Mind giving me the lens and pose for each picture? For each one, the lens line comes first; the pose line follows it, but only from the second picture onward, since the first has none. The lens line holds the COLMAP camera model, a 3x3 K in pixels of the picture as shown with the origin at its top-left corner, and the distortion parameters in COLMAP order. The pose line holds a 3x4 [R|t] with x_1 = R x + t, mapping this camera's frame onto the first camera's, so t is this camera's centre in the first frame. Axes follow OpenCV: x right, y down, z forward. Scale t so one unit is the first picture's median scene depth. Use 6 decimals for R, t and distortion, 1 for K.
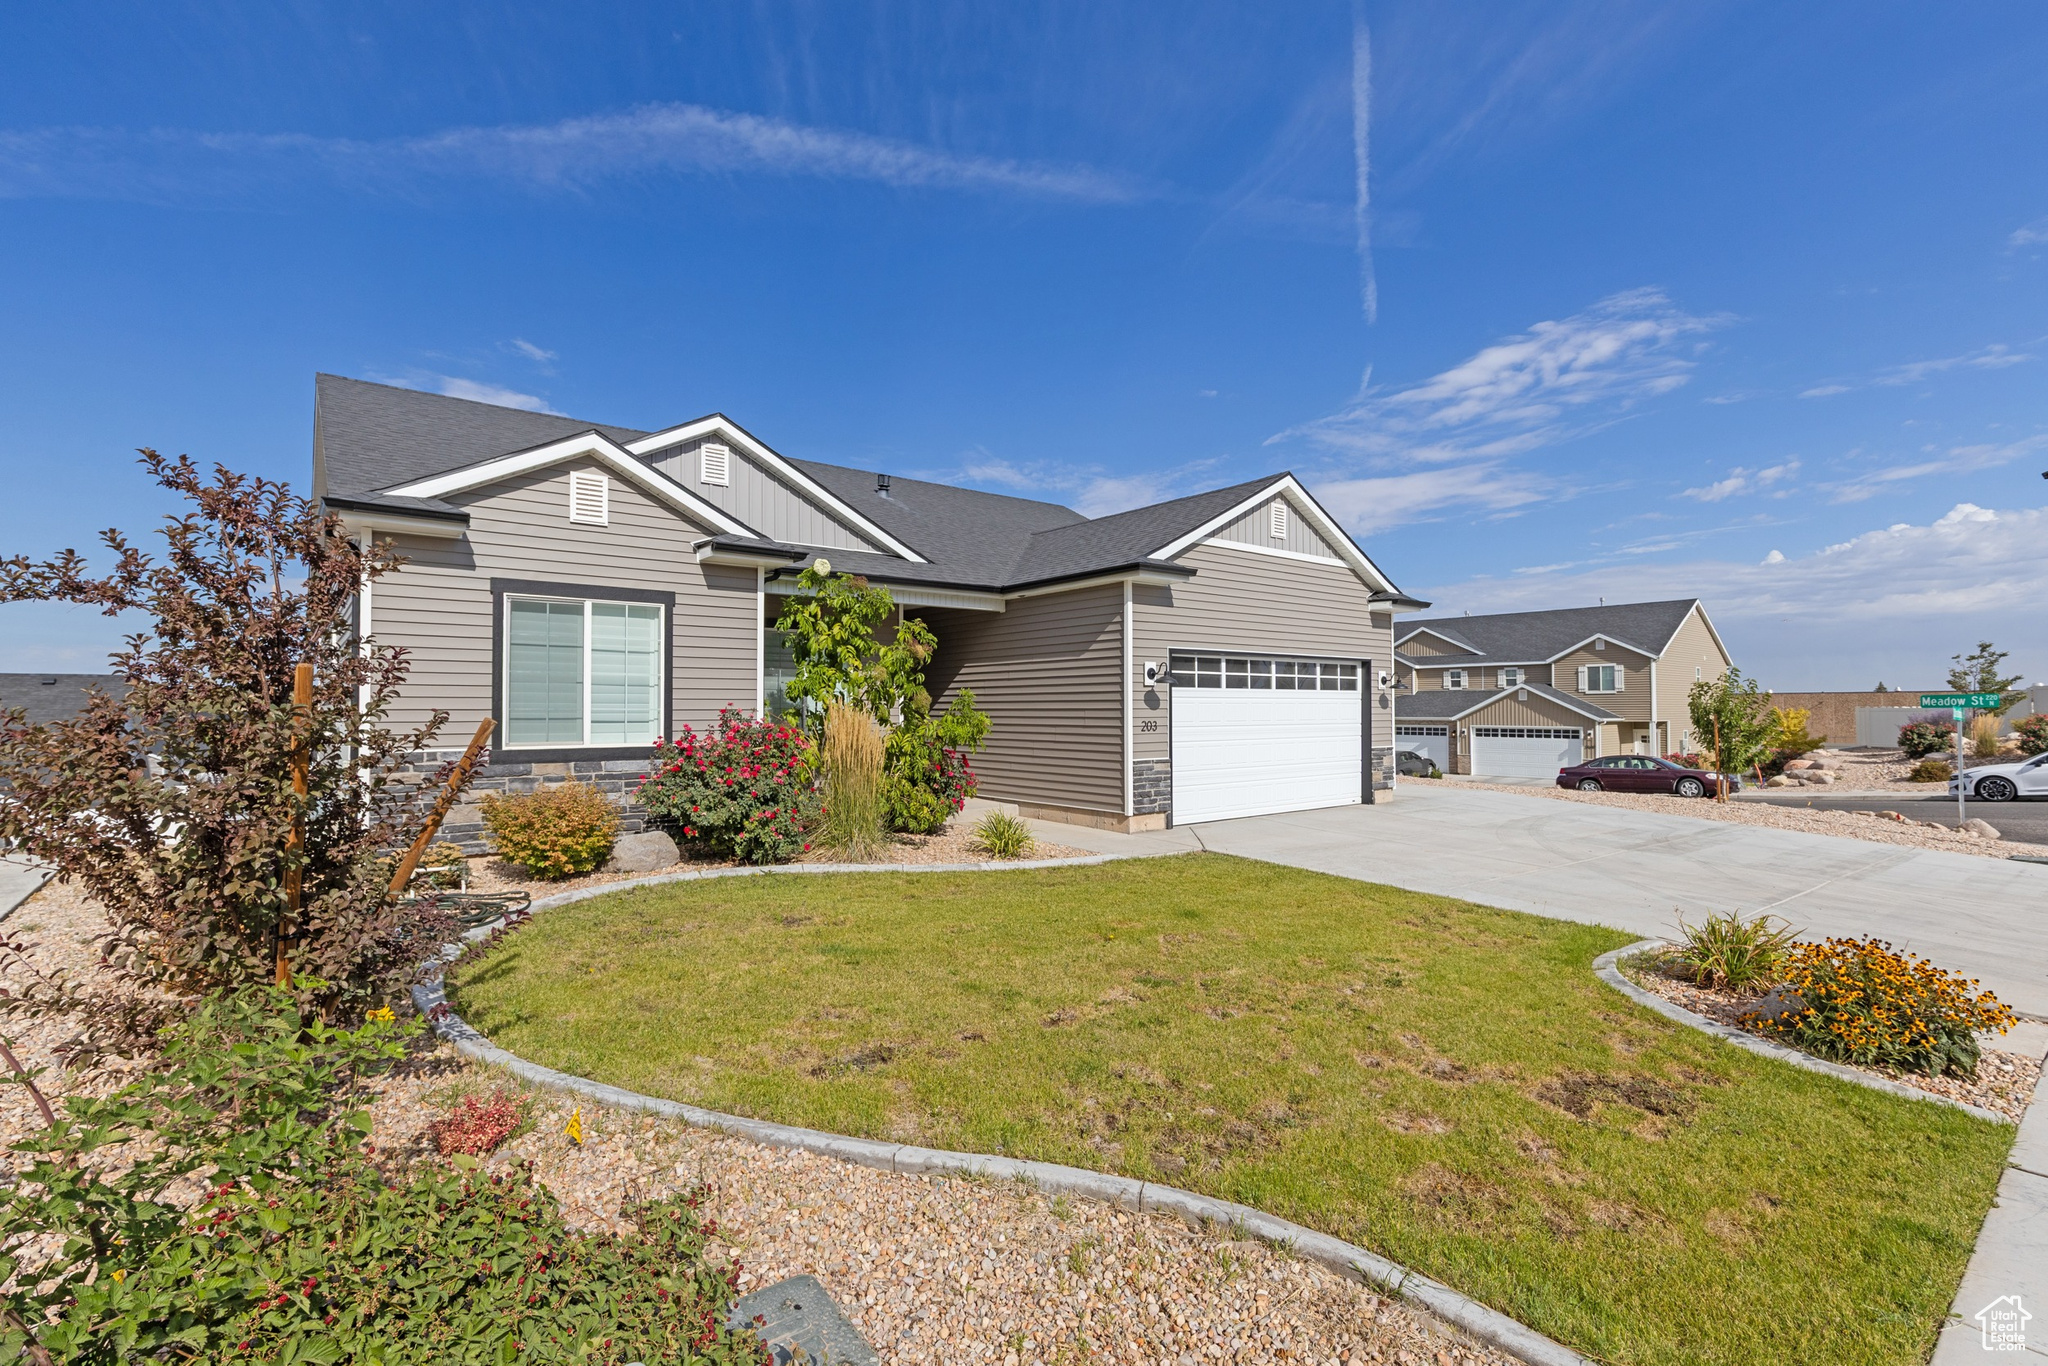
lens RADIAL K [[928.2, 0, 1026.9], [0, 928.2, 696.0], [0, 0, 1]] dist [0.003899, -0.001397]
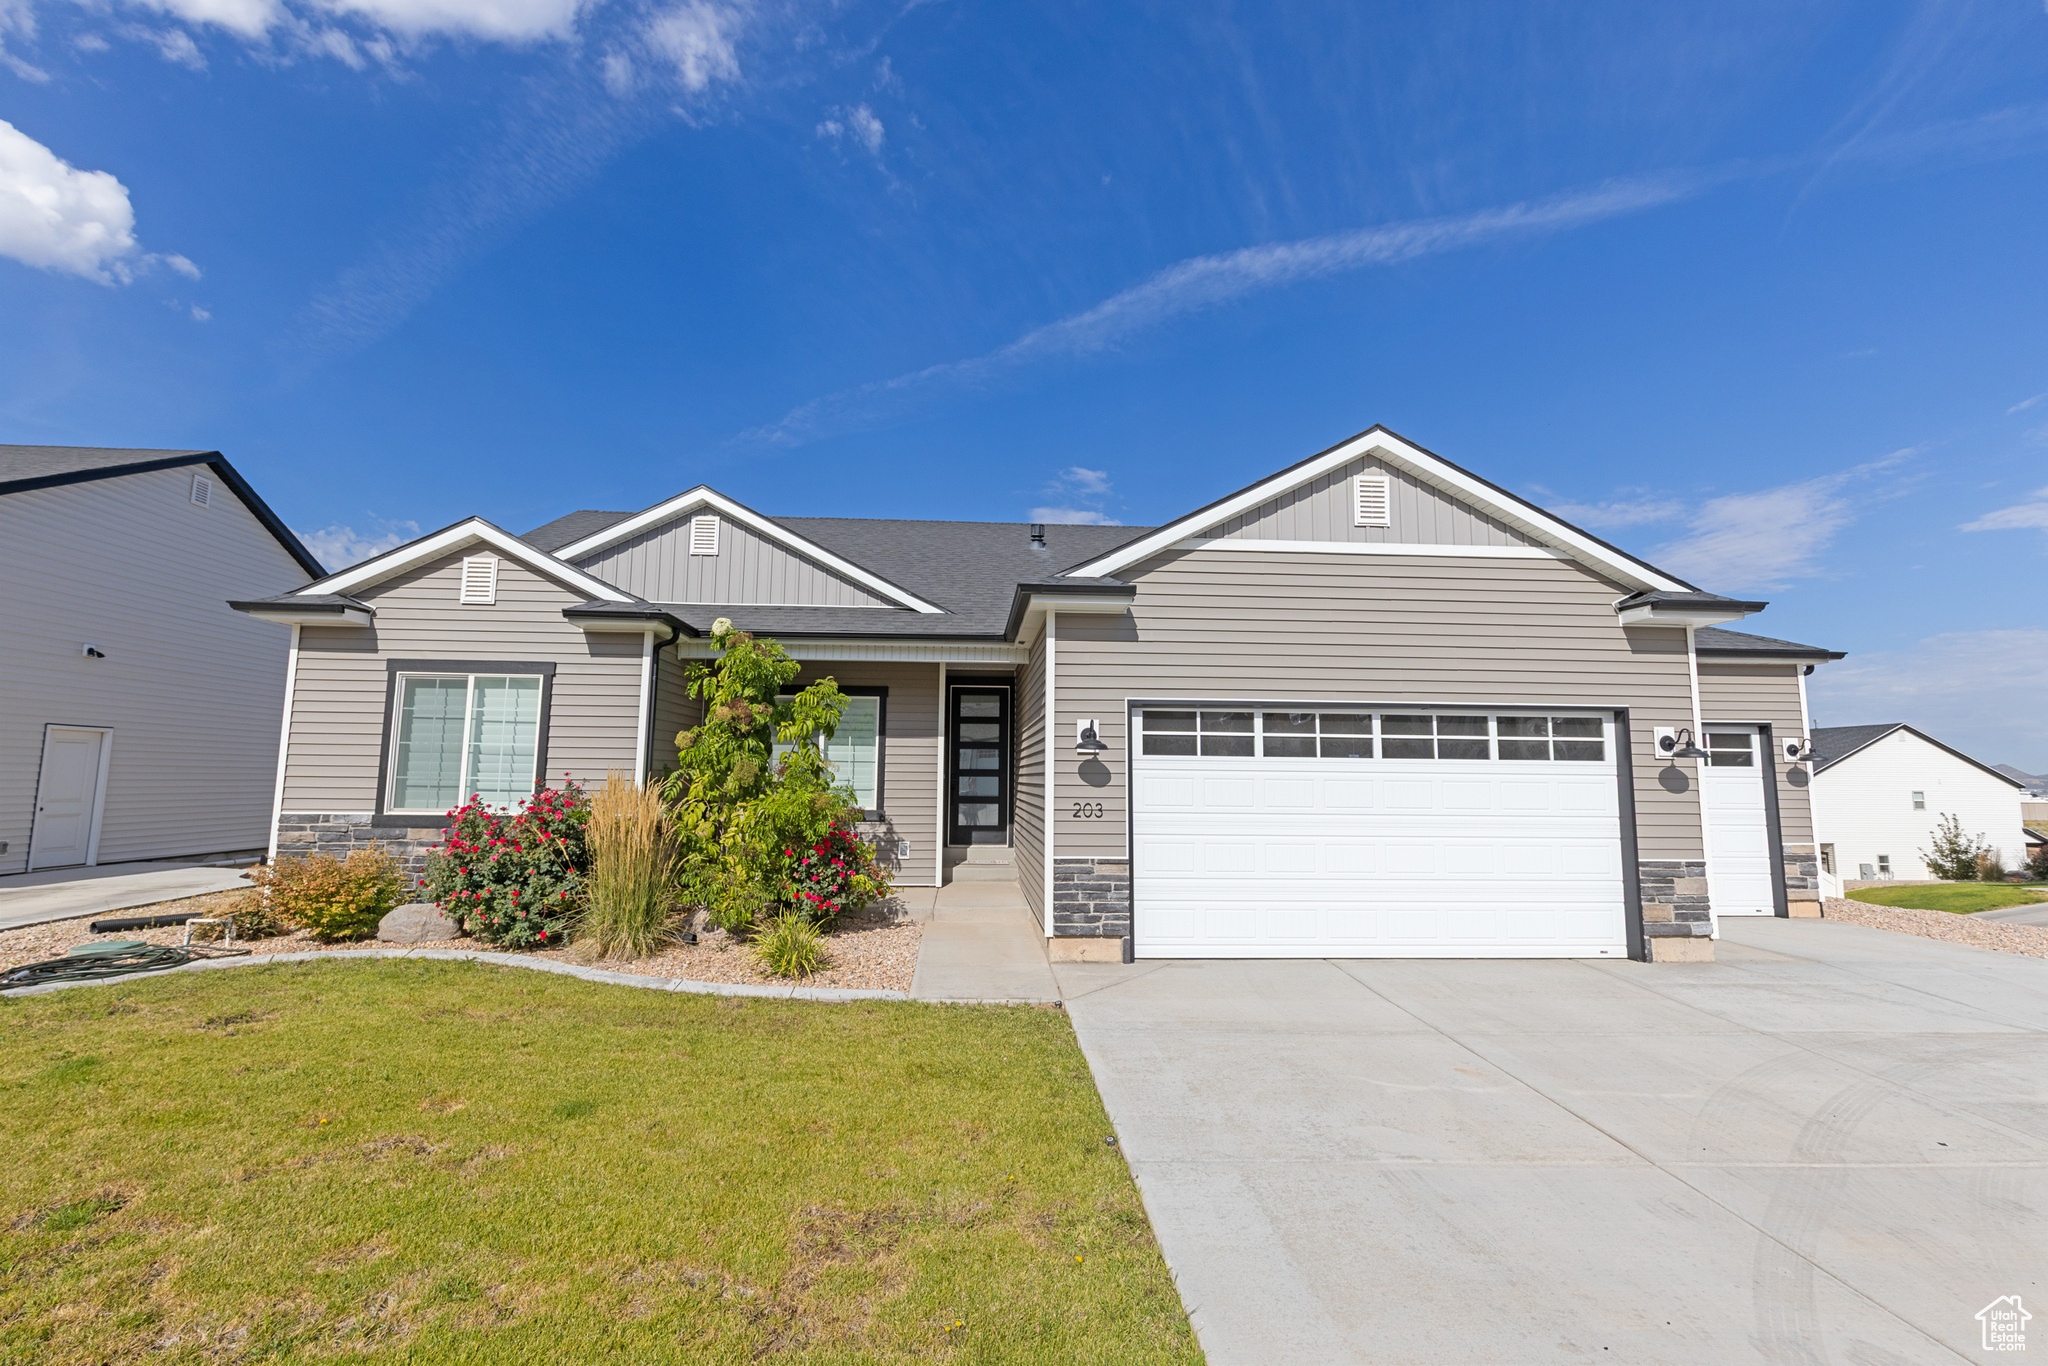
lens RADIAL K [[928.2, 0, 1018.8], [0, 928.2, 679.3], [0, 0, 1]] dist [0.003899, -0.001397]
pose [[0.818668, -0.054421, -0.571683, 0.489372], [-0.004656, 0.994838, -0.101371, 0.005015], [0.574249, 0.085651, 0.814188, 0.377972]]
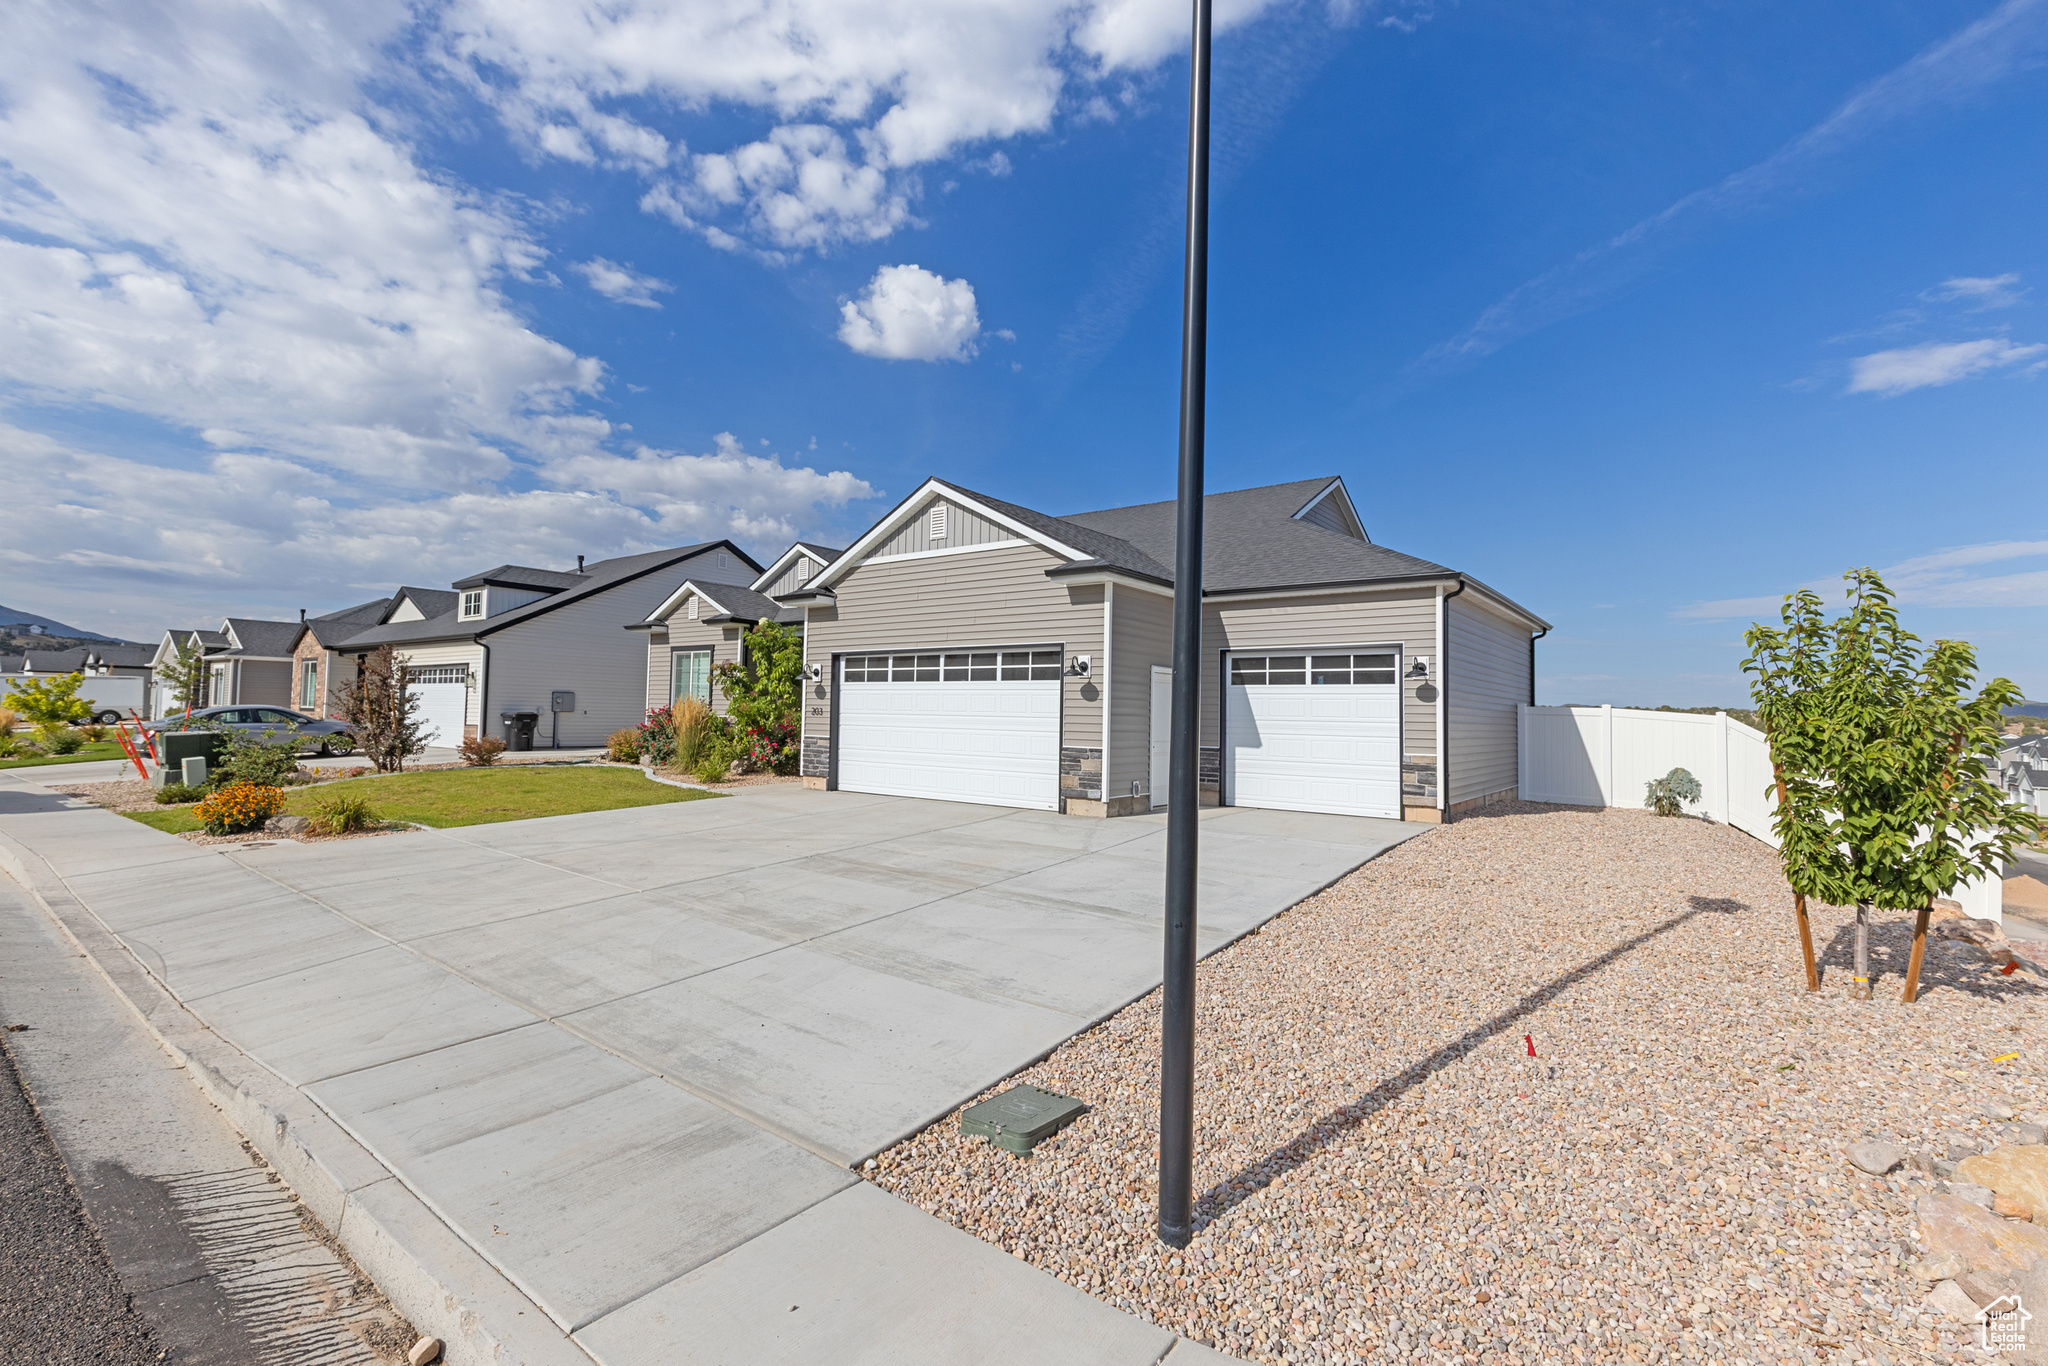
lens RADIAL K [[928.2, 0, 1017.0], [0, 928.2, 679.4], [0, 0, 1]] dist [0.003899, -0.001397]
pose [[0.227541, -0.032626, -0.973222, 1.484159], [-0.009604, 0.999315, -0.035746, 0.030832], [0.973721, 0.017481, 0.227072, 0.957929]]
